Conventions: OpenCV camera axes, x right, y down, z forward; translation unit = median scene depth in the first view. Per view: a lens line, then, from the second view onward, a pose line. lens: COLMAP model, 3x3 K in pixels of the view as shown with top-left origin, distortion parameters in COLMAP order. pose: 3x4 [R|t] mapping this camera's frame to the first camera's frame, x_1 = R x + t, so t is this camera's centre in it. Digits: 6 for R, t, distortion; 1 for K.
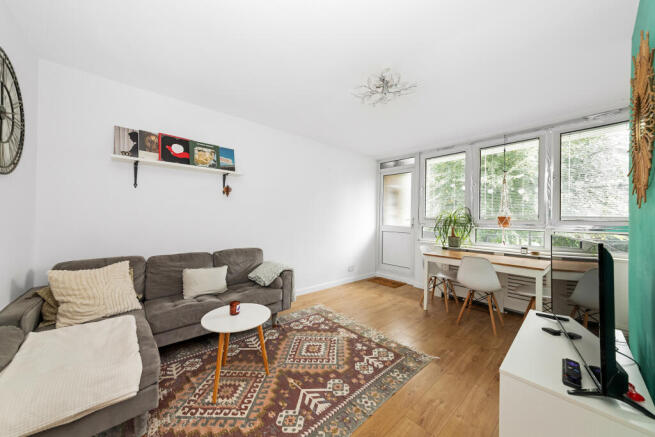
lens RADIAL K [[228.7, 0, 327.5], [0, 228.7, 218.5], [0, 0, 1]] dist [0.000468, 0.000017]
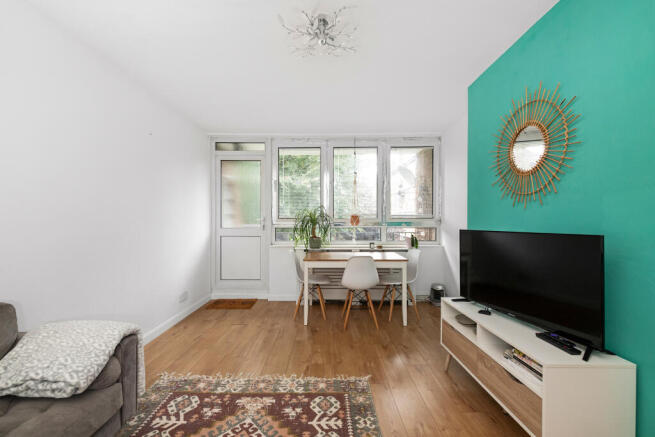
lens RADIAL K [[262.7, 0, 325.9], [0, 262.7, 221.9], [0, 0, 1]] dist [-0.001523, -0.000146]
pose [[0.676959, -0.025120, 0.735592, -0.262422], [0.013251, 0.999671, 0.021943, -0.007279], [-0.735901, -0.005107, 0.677070, 0.317695]]
